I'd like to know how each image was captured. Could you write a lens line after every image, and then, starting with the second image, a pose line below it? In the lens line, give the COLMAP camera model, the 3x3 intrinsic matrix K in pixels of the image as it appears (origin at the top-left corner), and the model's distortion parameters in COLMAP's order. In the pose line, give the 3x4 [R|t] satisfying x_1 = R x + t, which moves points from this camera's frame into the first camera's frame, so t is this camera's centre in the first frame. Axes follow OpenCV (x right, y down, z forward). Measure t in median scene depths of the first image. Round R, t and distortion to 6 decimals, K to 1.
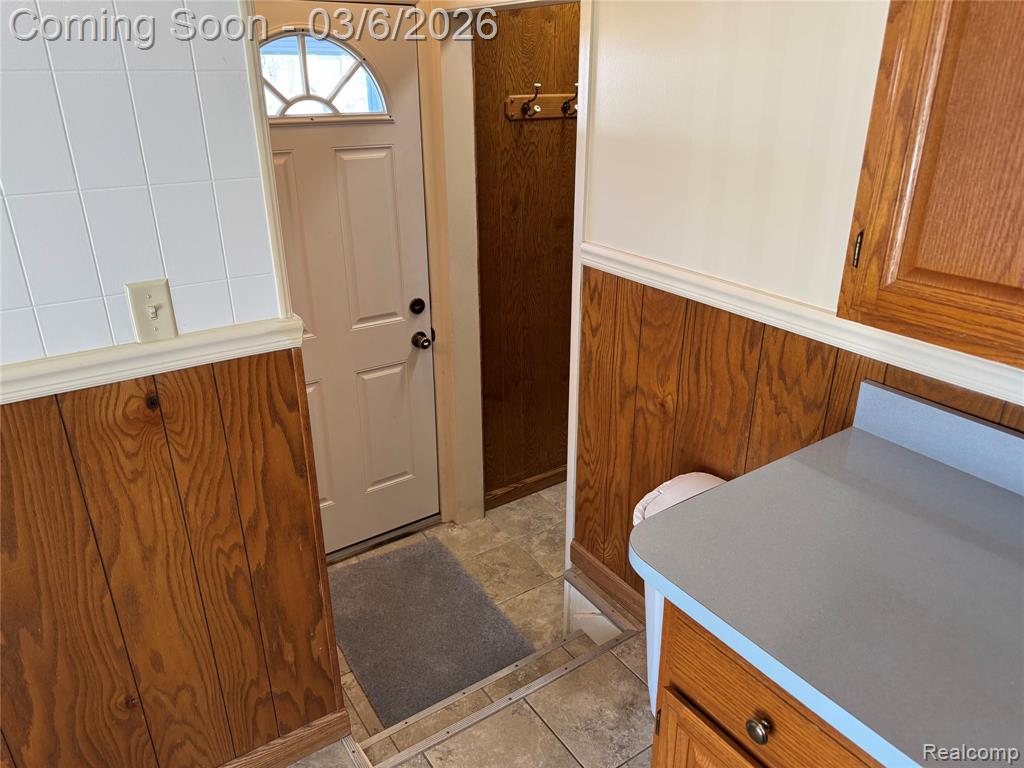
lens RADIAL K [[715.5, 0, 511.9], [0, 715.5, 399.8], [0, 0, 1]] dist [0.113644, -0.170506]
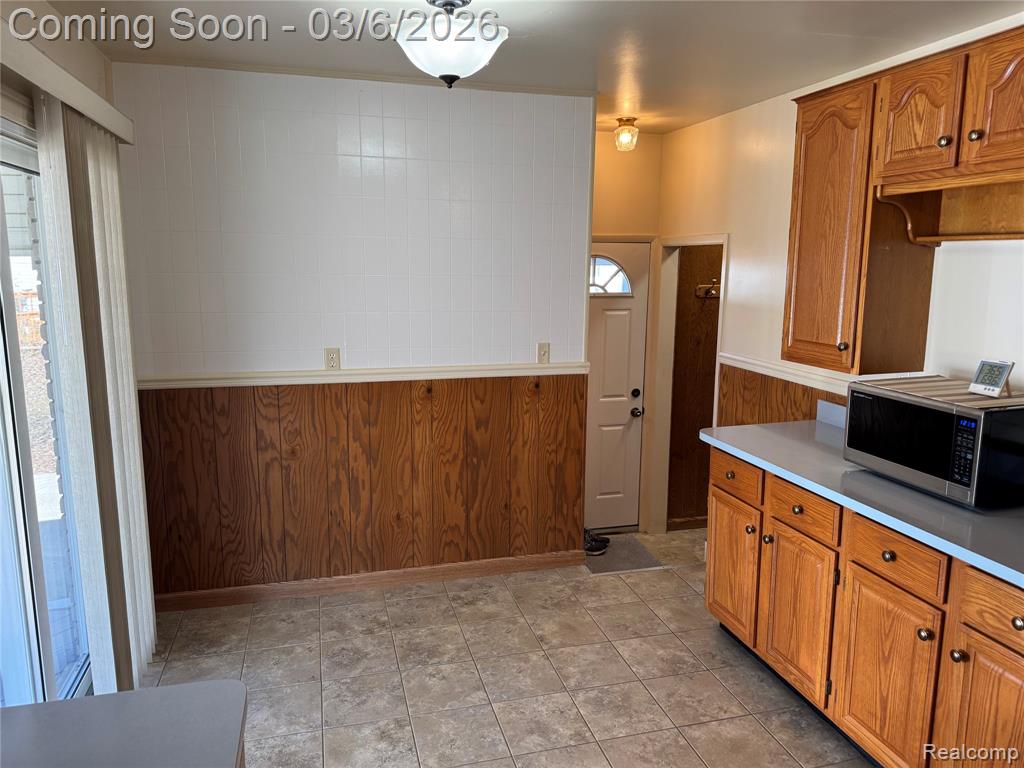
lens RADIAL K [[721.8, 0, 513.2], [0, 721.8, 388.3], [0, 0, 1]] dist [0.048056, -0.073256]
pose [[0.949821, 0.061647, -0.306658, 0.194169], [-0.136233, 0.964046, -0.228157, 0.468051], [0.281567, 0.258486, 0.924070, -1.129755]]
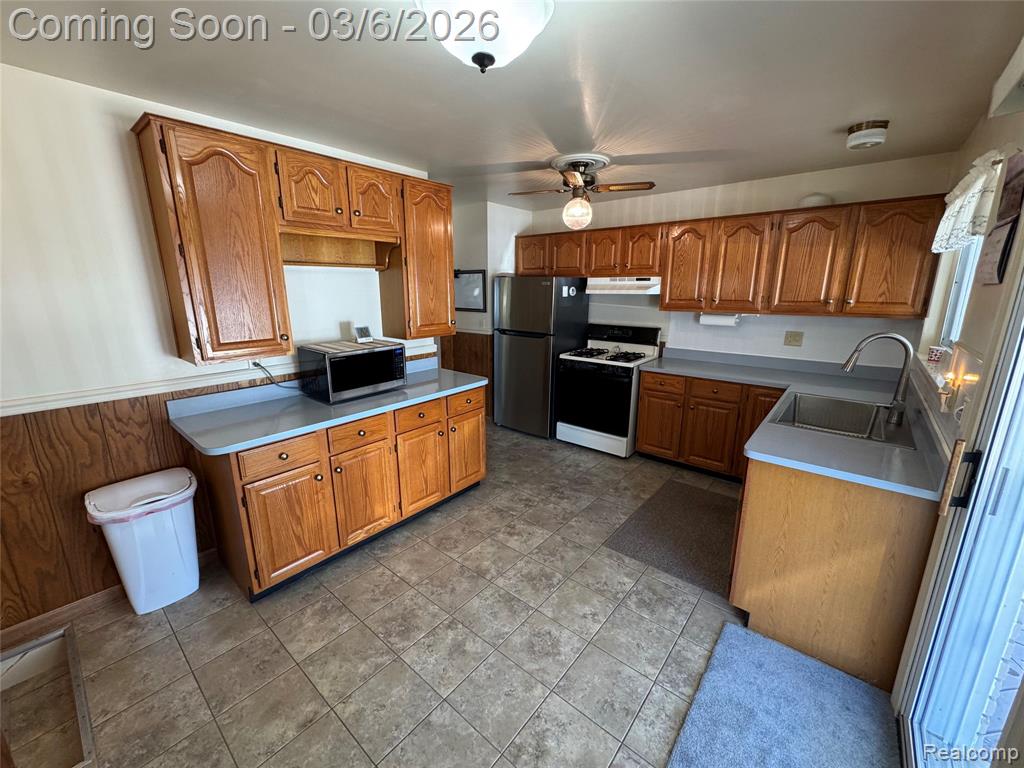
lens RADIAL K [[408.5, 0, 511.0], [0, 408.5, 385.1], [0, 0, 1]] dist [-0.000474, -0.000020]
pose [[-0.280931, -0.224461, 0.933110, -0.954407], [0.400304, 0.856248, 0.326491, -0.045484], [-0.872258, 0.465249, -0.150694, 0.065753]]
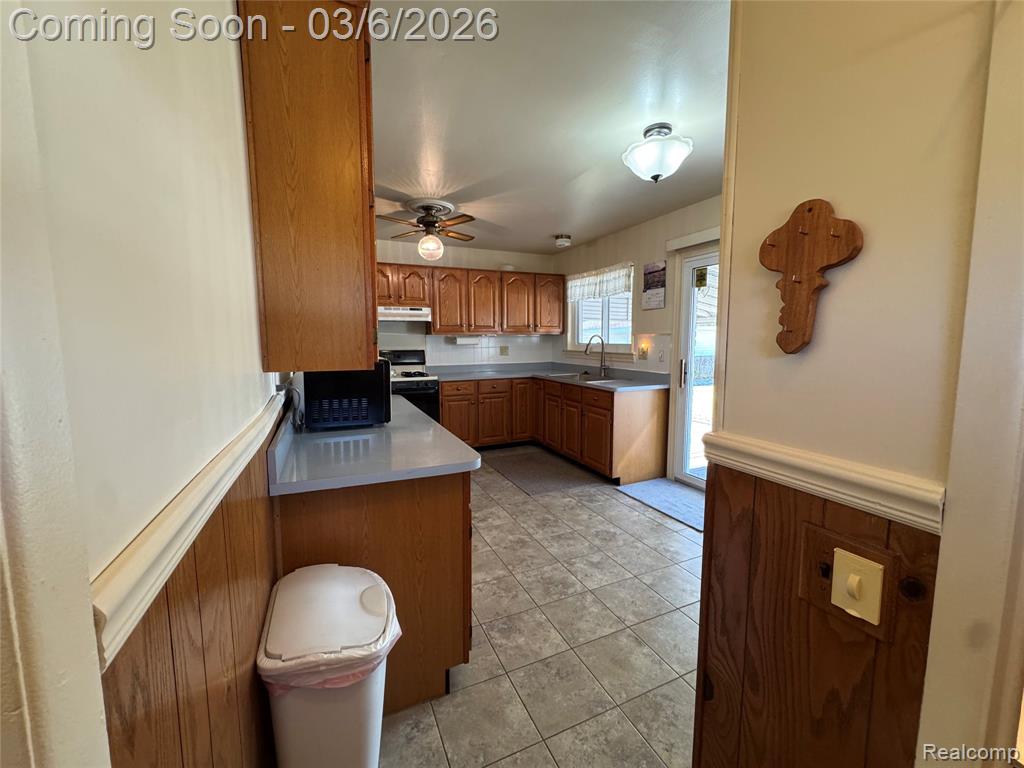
lens RADIAL K [[408.5, 0, 511.0], [0, 408.5, 385.1], [0, 0, 1]] dist [-0.000474, -0.000020]
pose [[-0.986851, -0.014843, 0.160949, -0.079670], [0.070048, 0.858128, 0.508636, -0.382416], [-0.145664, 0.513222, -0.845805, 1.158155]]
